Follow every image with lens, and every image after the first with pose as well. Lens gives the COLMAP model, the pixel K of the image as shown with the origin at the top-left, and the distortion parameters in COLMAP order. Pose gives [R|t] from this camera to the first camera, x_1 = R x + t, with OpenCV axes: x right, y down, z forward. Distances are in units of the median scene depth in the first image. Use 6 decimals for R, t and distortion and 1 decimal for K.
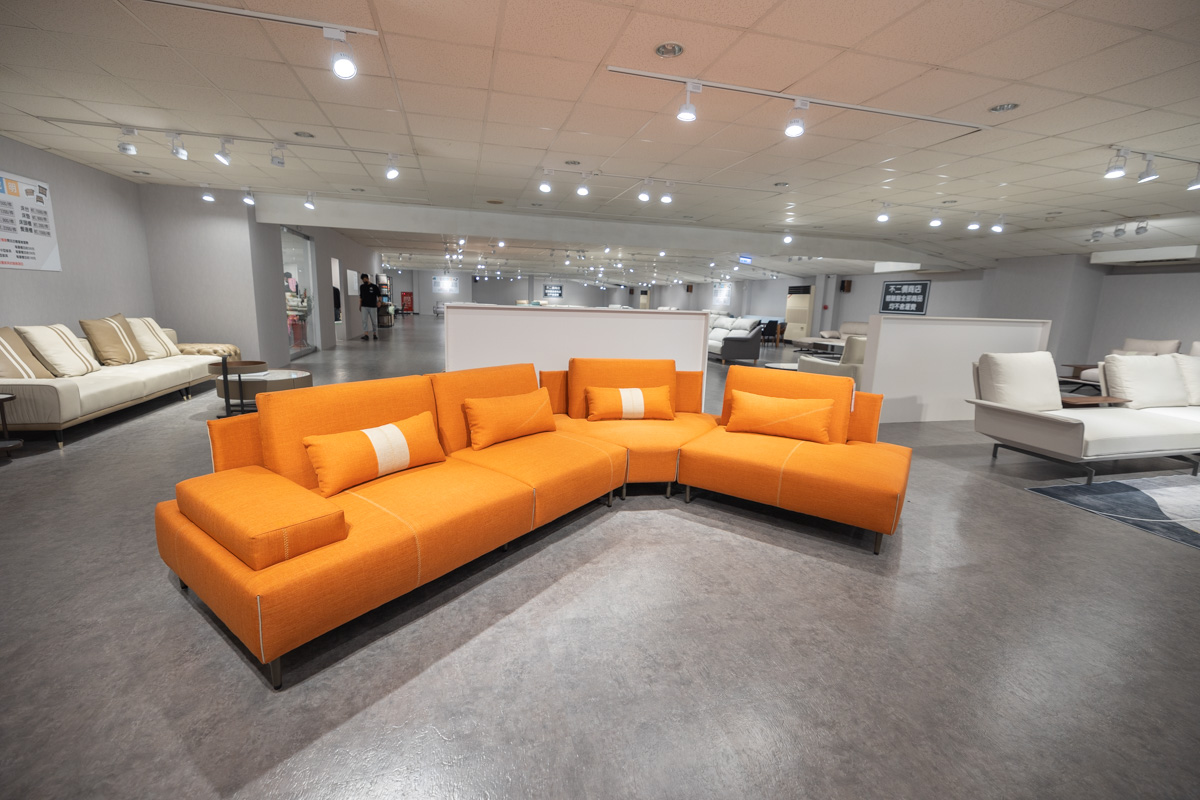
lens RADIAL K [[506.5, 0, 585.5], [0, 506.5, 387.2], [0, 0, 1]] dist [-0.002239, -0.000641]
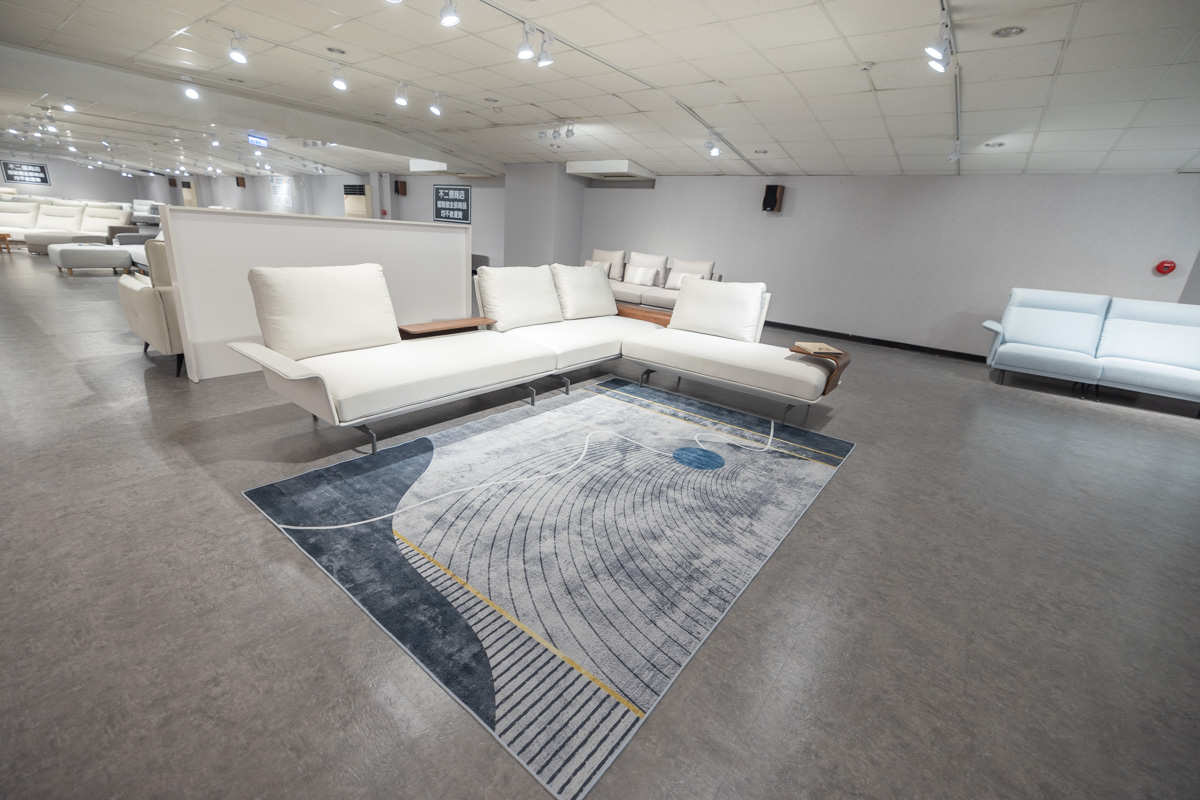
lens RADIAL K [[507.0, 0, 605.3], [0, 507.0, 387.9], [0, 0, 1]] dist [-0.002001, -0.000572]
pose [[0.783306, -0.158499, 0.601091, 0.240376], [0.055977, 0.981005, 0.185730, -0.004116], [-0.619111, -0.111837, 0.777299, 0.071342]]
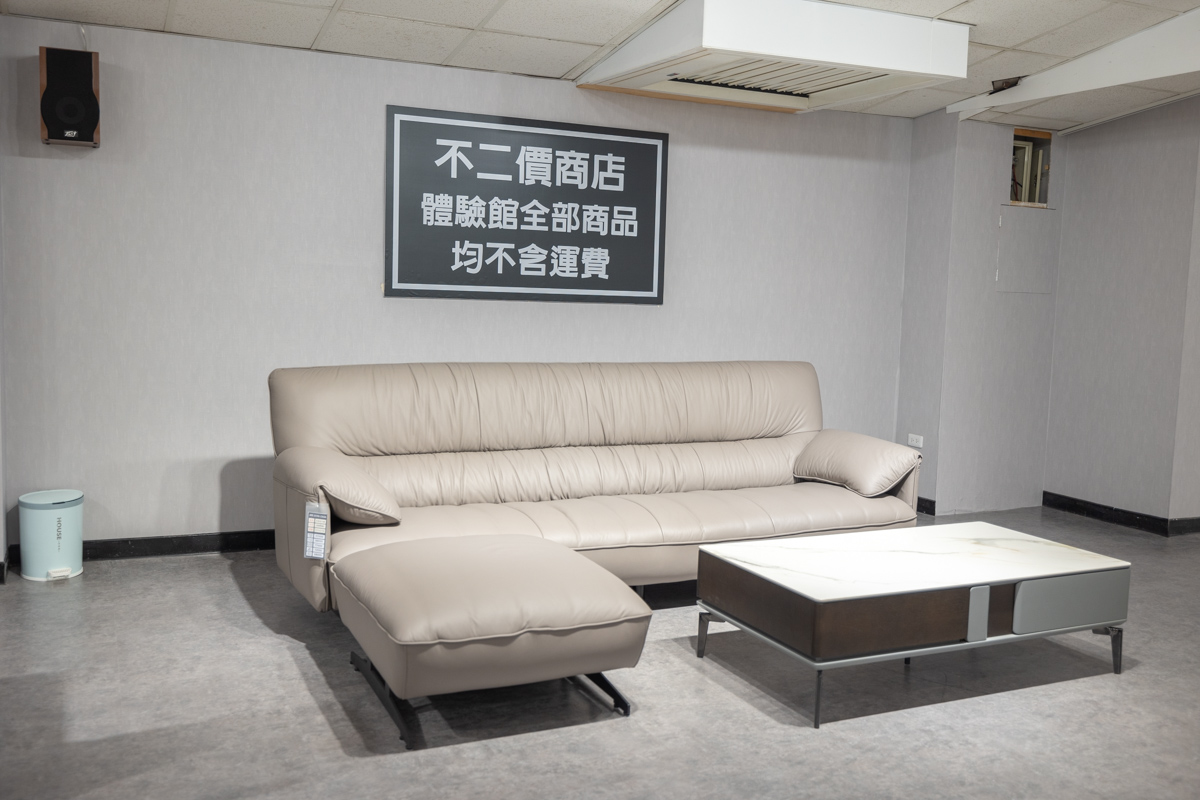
lens RADIAL K [[1090.6, 0, 600.0], [0, 1090.6, 400.0], [0, 0, 1]] dist [-0.006217, -0.002835]
pose [[-0.187951, -0.139312, 0.972248, 0.228933], [0.128534, 0.977888, 0.164967, -0.172745], [-0.973732, 0.155972, -0.165889, 1.055929]]
